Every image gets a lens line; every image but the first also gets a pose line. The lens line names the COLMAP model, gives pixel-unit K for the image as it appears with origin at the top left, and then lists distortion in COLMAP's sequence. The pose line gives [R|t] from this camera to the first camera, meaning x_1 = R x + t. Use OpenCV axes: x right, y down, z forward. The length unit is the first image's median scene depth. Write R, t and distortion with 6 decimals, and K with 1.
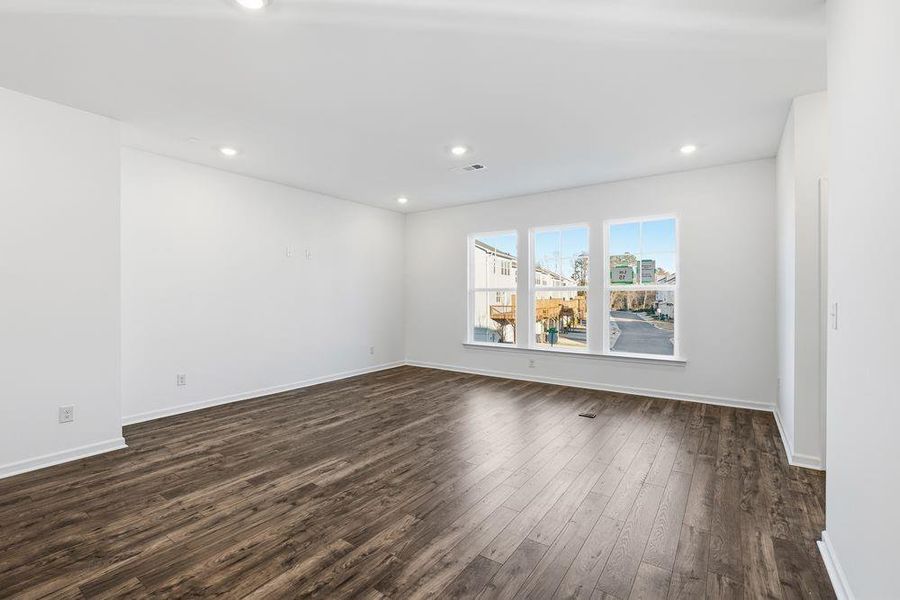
lens RADIAL K [[399.2, 0, 445.0], [0, 399.2, 304.5], [0, 0, 1]] dist [-0.017925, 0.008111]
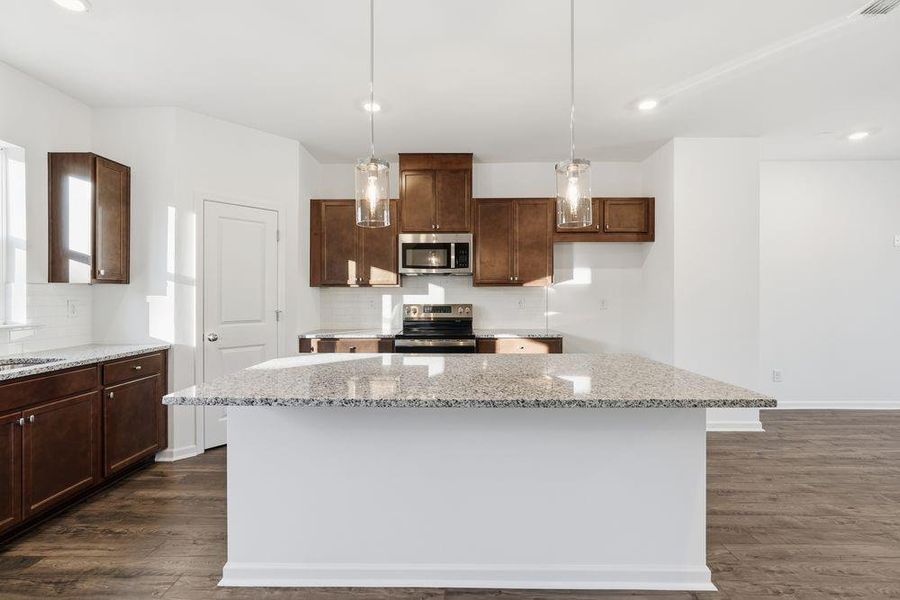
lens RADIAL K [[399.2, 0, 449.2], [0, 399.2, 296.0], [0, 0, 1]] dist [-0.017925, 0.008111]
pose [[0.568662, 0.000511, -0.822571, -0.358108], [-0.015832, 0.999821, -0.010324, 0.009349], [0.822419, 0.018894, 0.568568, -0.311614]]
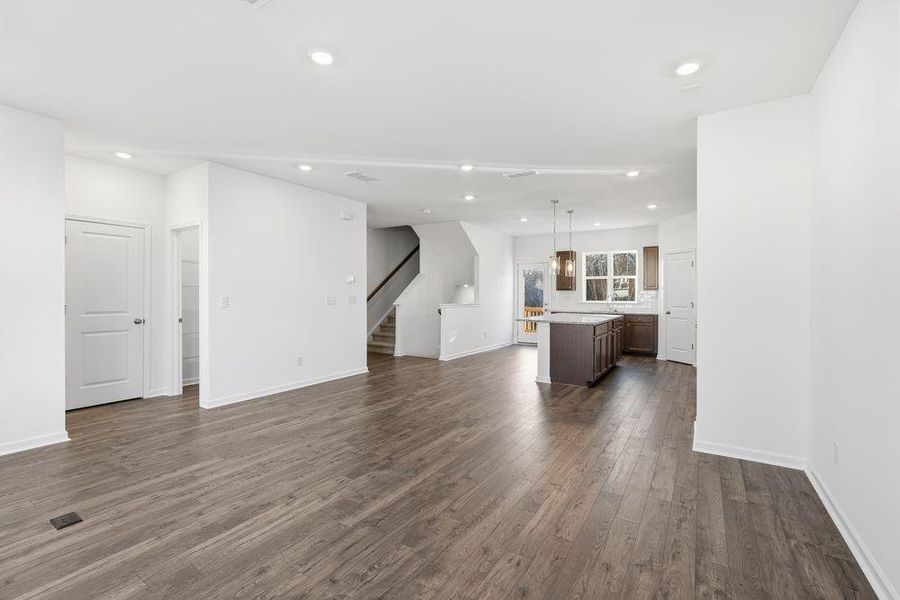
lens RADIAL K [[399.2, 0, 450.4], [0, 399.2, 296.8], [0, 0, 1]] dist [-0.017925, 0.008111]
pose [[-0.998521, -0.000810, -0.054358, -0.140473], [-0.002461, 0.999537, 0.030327, -0.040849], [0.054308, 0.030416, -0.998061, 1.739283]]
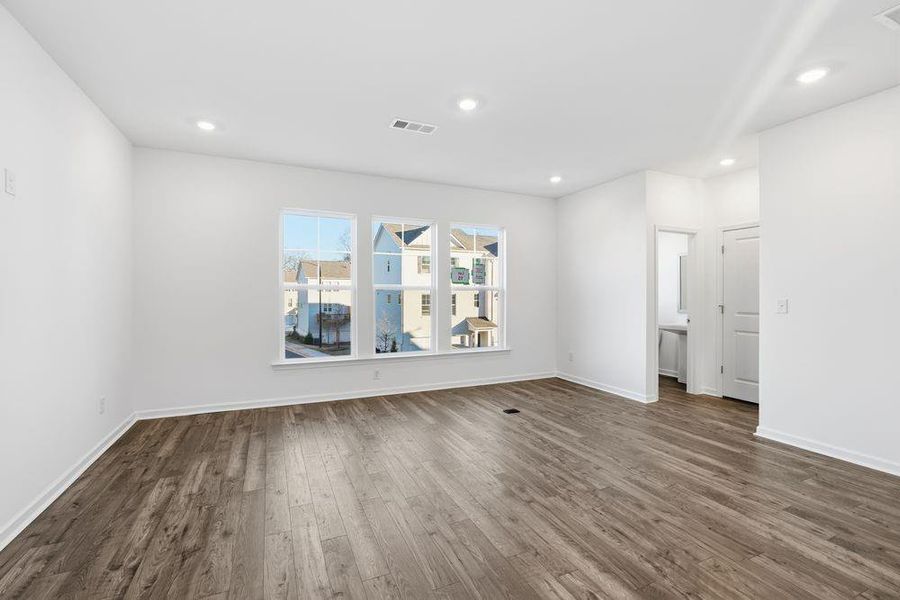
lens RADIAL K [[399.2, 0, 448.3], [0, 399.2, 300.6], [0, 0, 1]] dist [-0.017925, 0.008111]
pose [[0.501934, -0.009551, 0.864853, -0.692754], [0.018099, 0.999836, 0.000538, -0.012937], [-0.864717, 0.015383, 0.502024, 0.697111]]
